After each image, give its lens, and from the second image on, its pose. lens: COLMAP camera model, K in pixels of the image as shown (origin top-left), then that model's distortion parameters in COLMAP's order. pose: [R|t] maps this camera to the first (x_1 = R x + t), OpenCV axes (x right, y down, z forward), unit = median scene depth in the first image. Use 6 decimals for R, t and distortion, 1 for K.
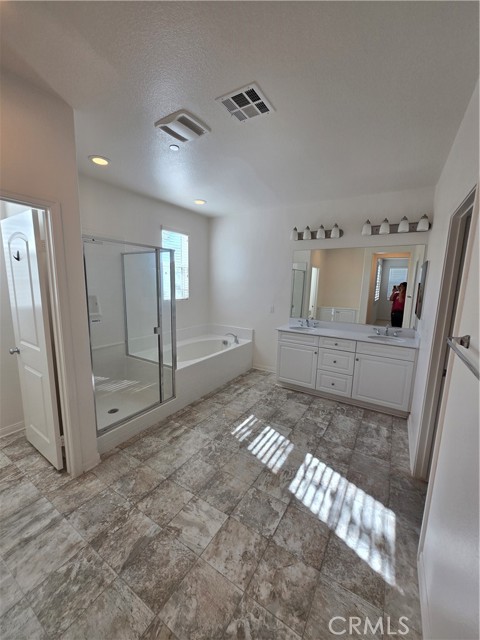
lens RADIAL K [[249.8, 0, 240.6], [0, 249.8, 321.2], [0, 0, 1]] dist [0.000770, 0.000455]
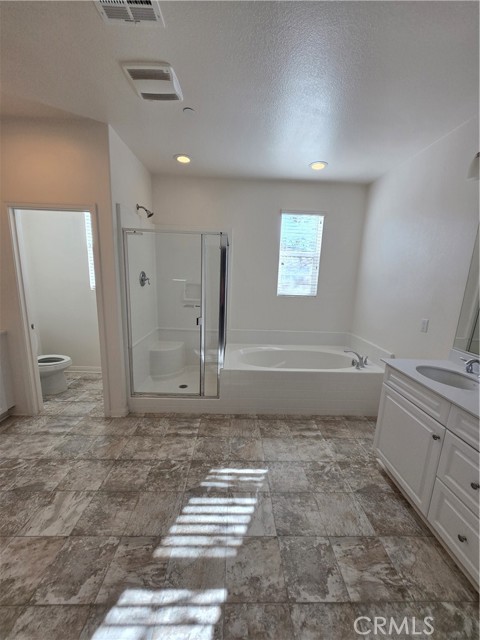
lens RADIAL K [[249.8, 0, 240.6], [0, 249.8, 321.2], [0, 0, 1]] dist [0.000770, 0.000455]
pose [[0.553255, 0.154292, -0.818598, 0.494502], [-0.153603, 0.984742, 0.081793, -0.059541], [0.818727, 0.080486, 0.568513, 0.534689]]
